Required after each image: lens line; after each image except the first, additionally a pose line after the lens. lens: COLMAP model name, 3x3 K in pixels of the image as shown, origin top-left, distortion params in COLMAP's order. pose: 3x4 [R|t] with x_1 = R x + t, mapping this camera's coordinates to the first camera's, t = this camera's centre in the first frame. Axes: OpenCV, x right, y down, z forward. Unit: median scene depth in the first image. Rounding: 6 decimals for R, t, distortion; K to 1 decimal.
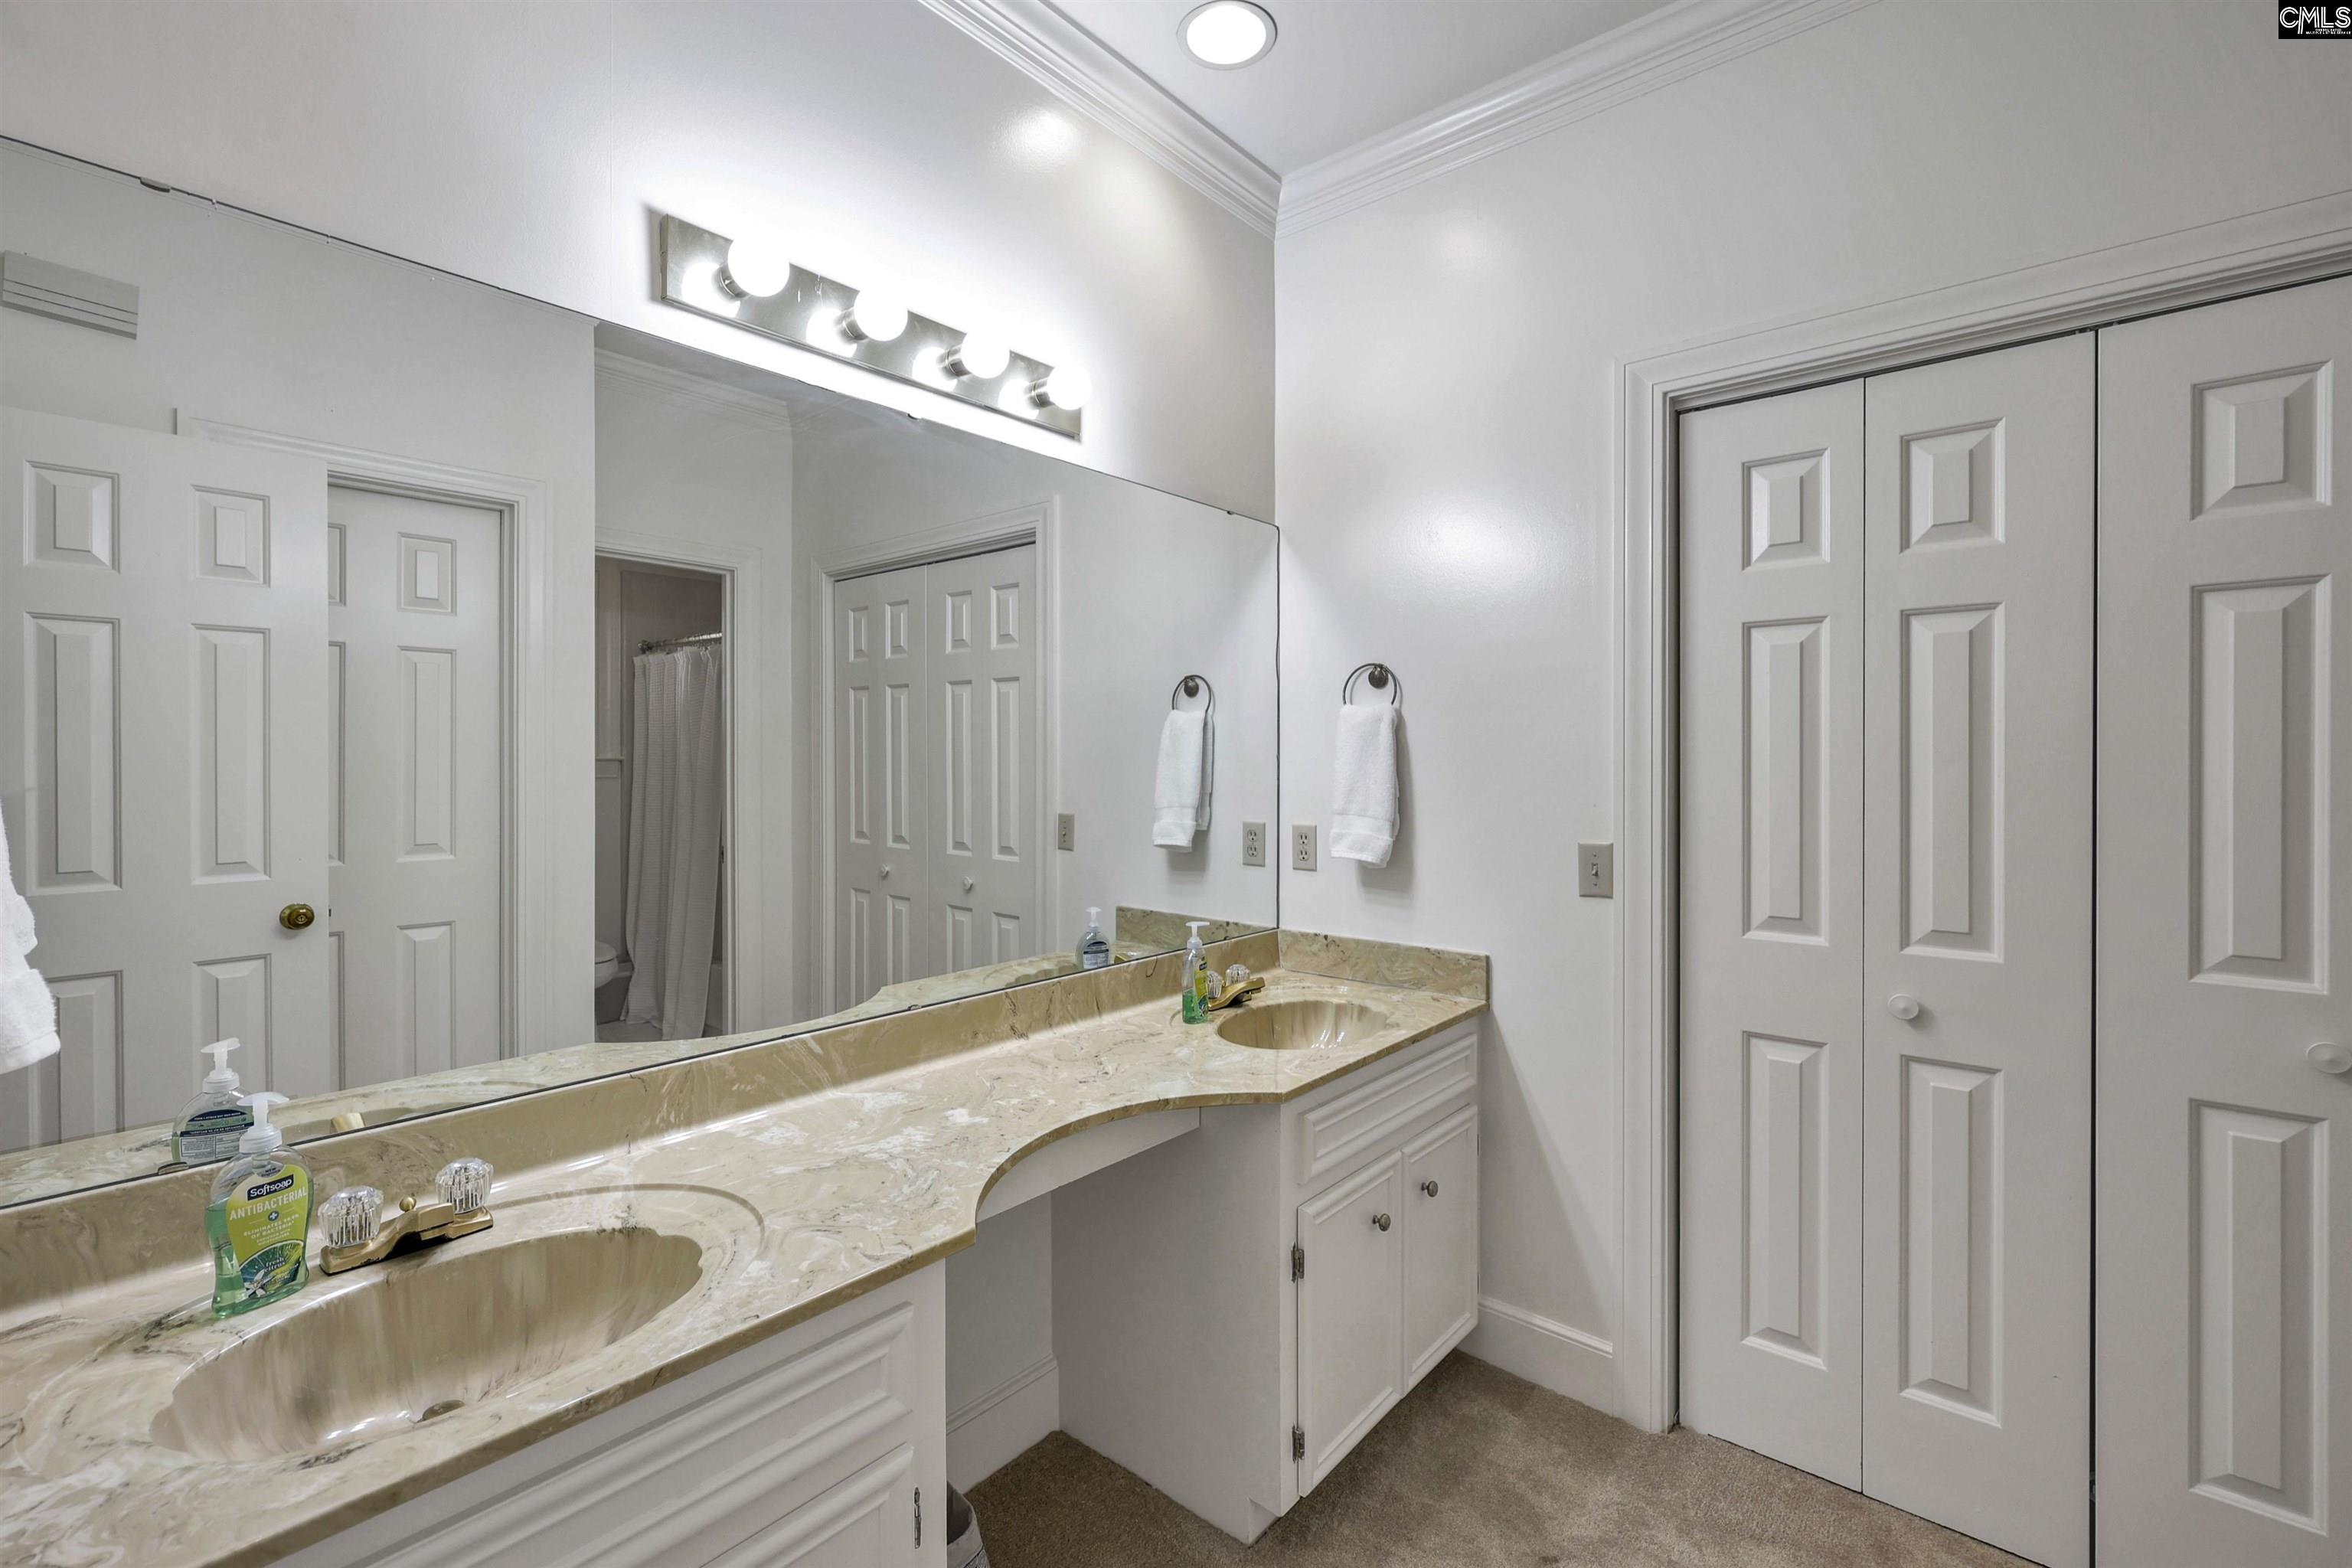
lens RADIAL K [[1014.5, 0, 1173.4], [0, 1014.5, 755.3], [0, 0, 1]] dist [-0.002384, -0.000242]
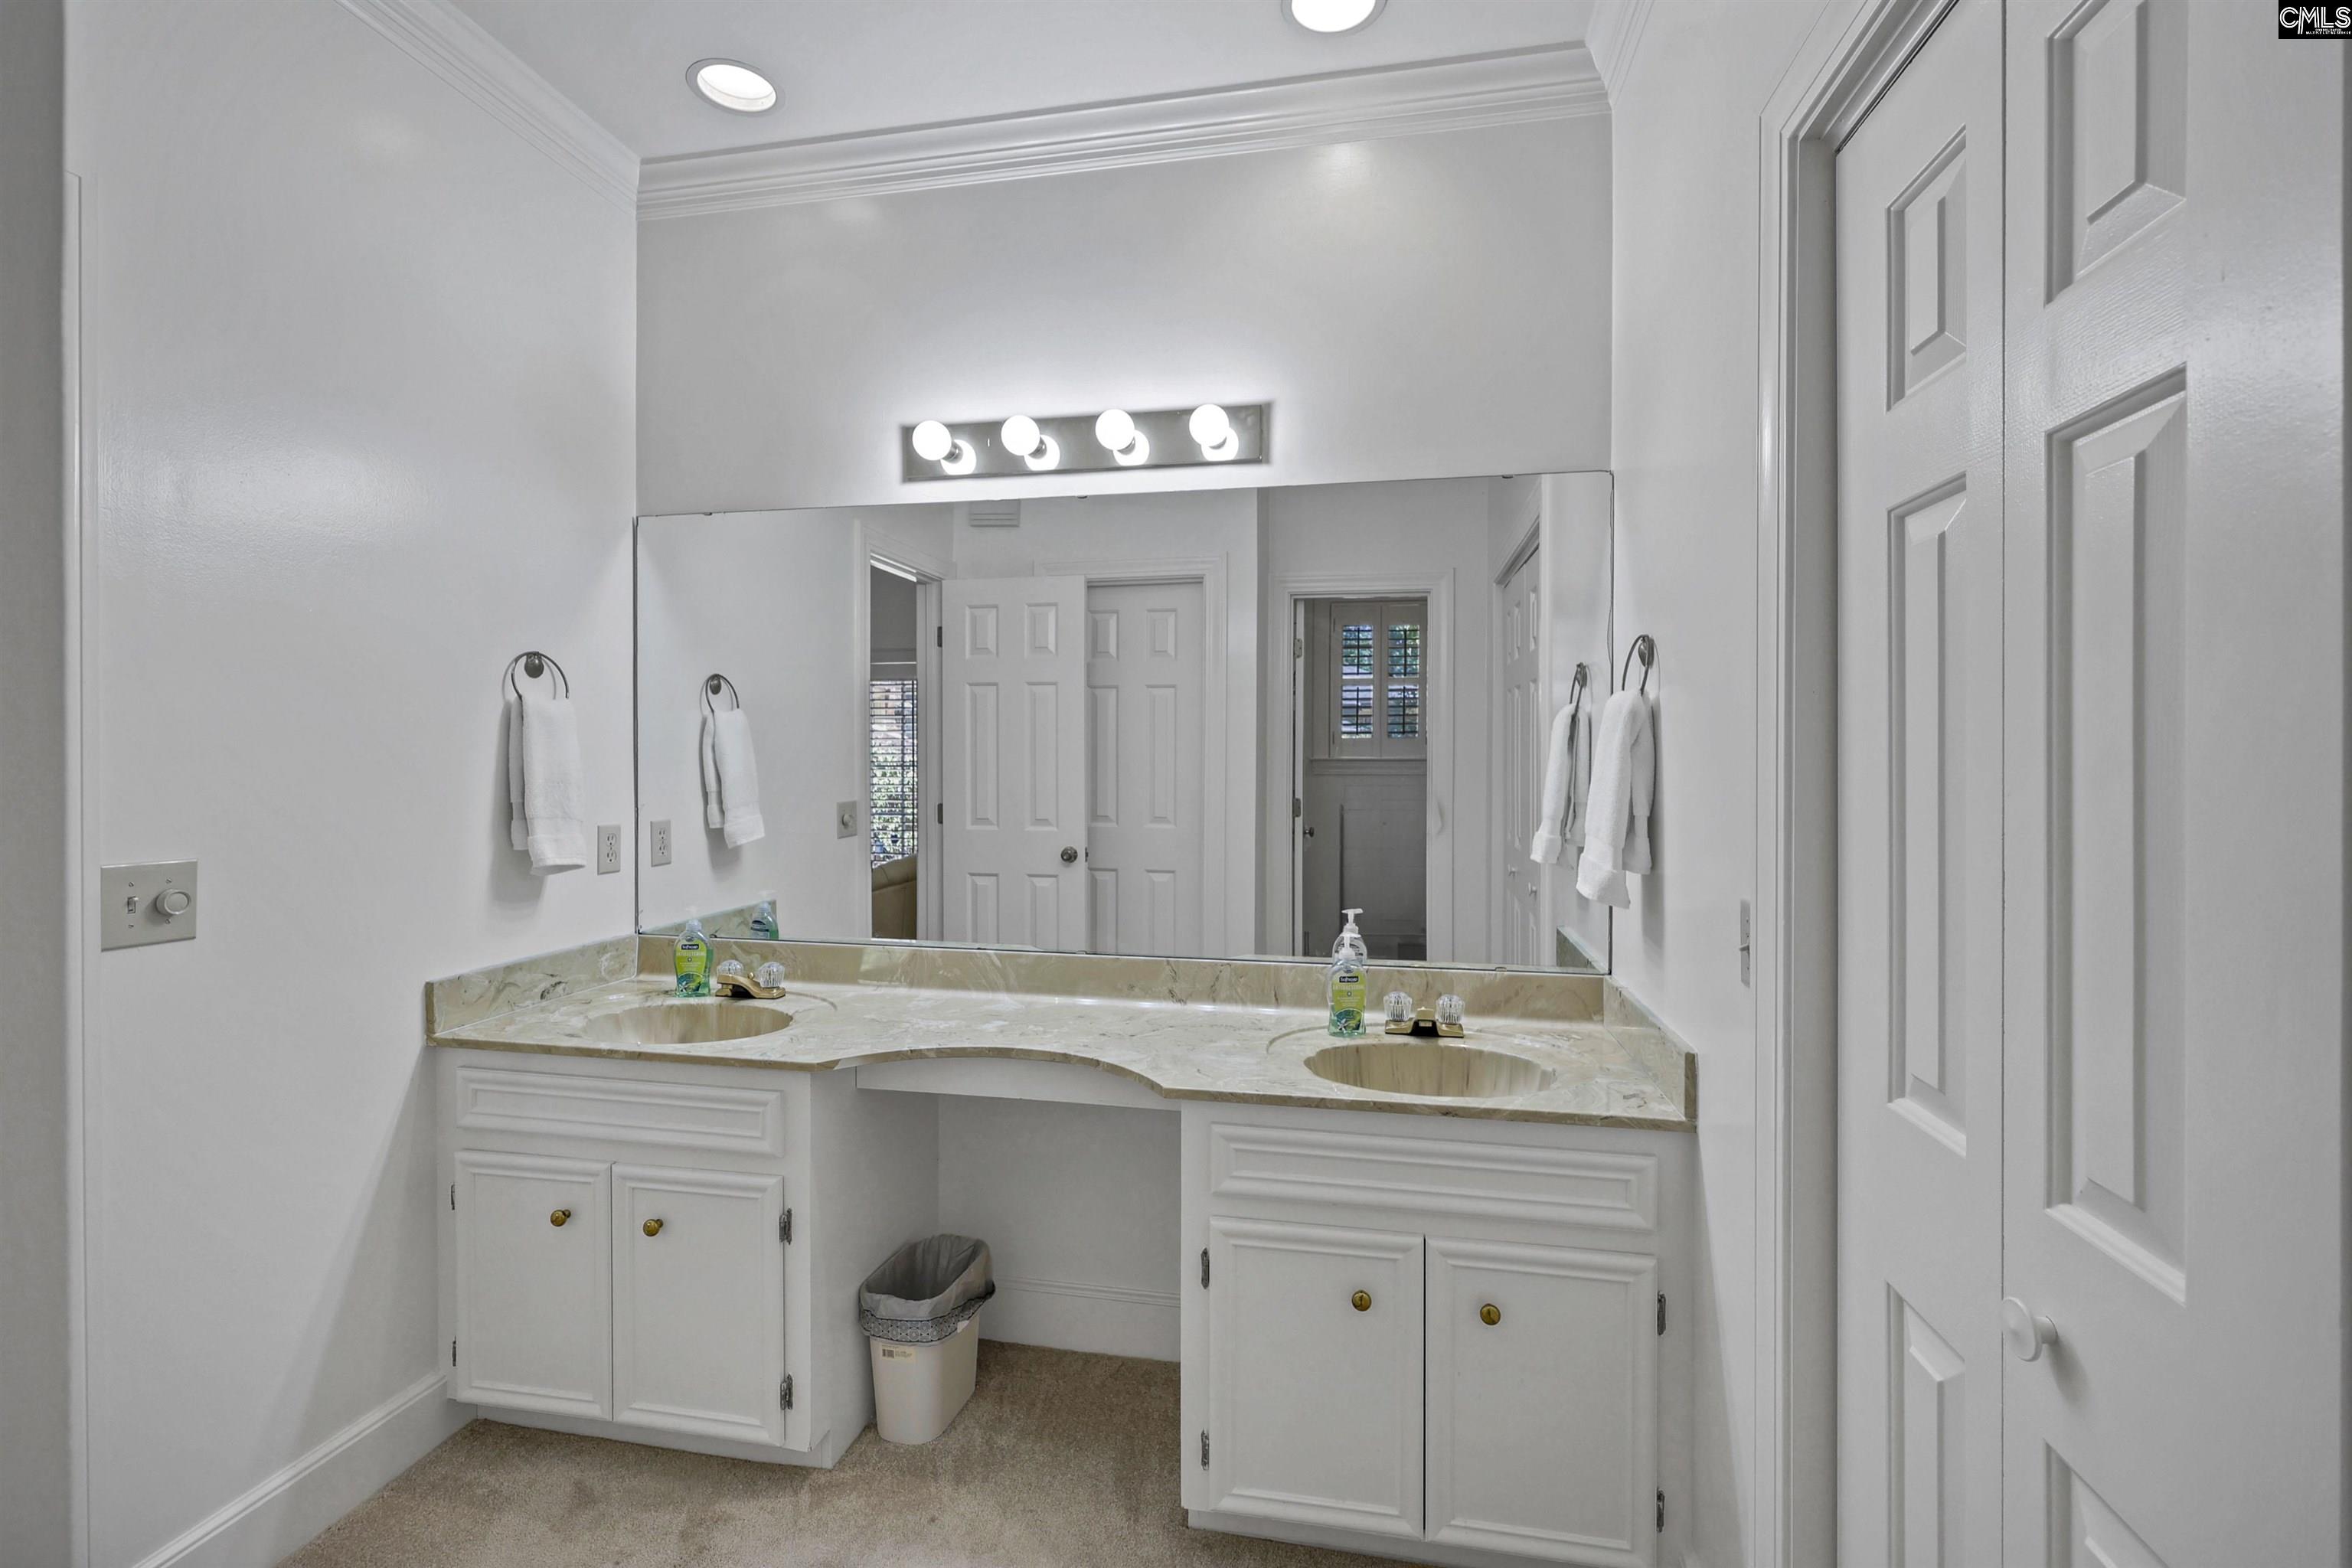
lens RADIAL K [[1008.5, 0, 1176.1], [0, 1008.5, 763.1], [0, 0, 1]] dist [-0.009287, 0.000091]
pose [[0.499104, 0.006241, -0.866520, 0.940935], [-0.000232, 0.999975, 0.007069, -0.003208], [0.866542, -0.003327, 0.499093, 0.472381]]
